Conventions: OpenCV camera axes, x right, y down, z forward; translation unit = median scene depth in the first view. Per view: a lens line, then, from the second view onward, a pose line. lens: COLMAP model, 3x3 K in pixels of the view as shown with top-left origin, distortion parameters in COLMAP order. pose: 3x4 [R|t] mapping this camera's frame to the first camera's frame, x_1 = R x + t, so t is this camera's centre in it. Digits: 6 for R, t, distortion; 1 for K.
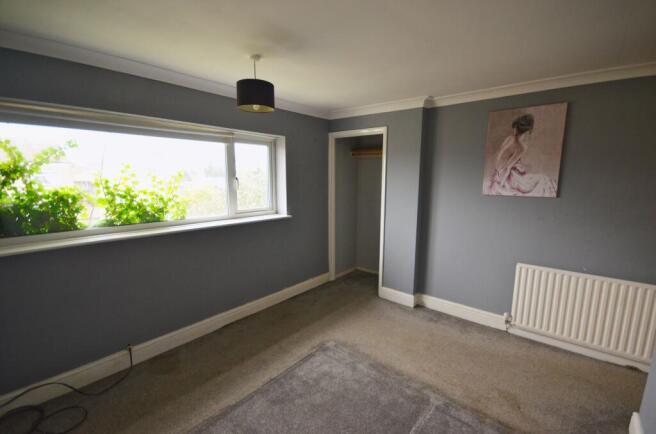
lens RADIAL K [[286.7, 0, 328.6], [0, 286.7, 221.0], [0, 0, 1]] dist [0.002956, -0.004595]
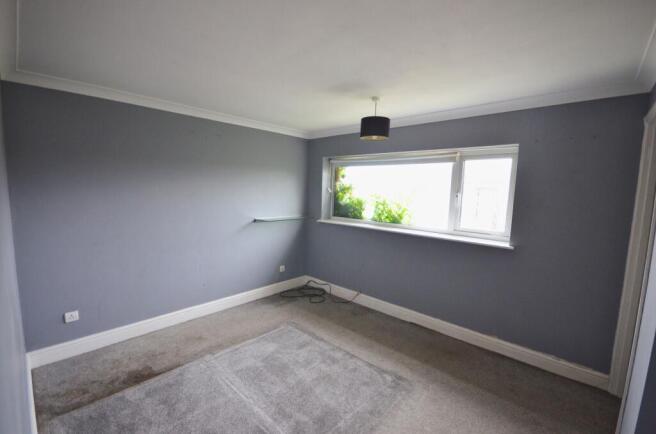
lens RADIAL K [[286.7, 0, 329.2], [0, 286.7, 215.3], [0, 0, 1]] dist [0.002956, -0.004595]
pose [[-0.044564, 0.101661, -0.993820, 0.847207], [-0.163101, 0.980721, 0.107635, -0.139829], [0.985602, 0.166890, -0.027123, 0.714851]]
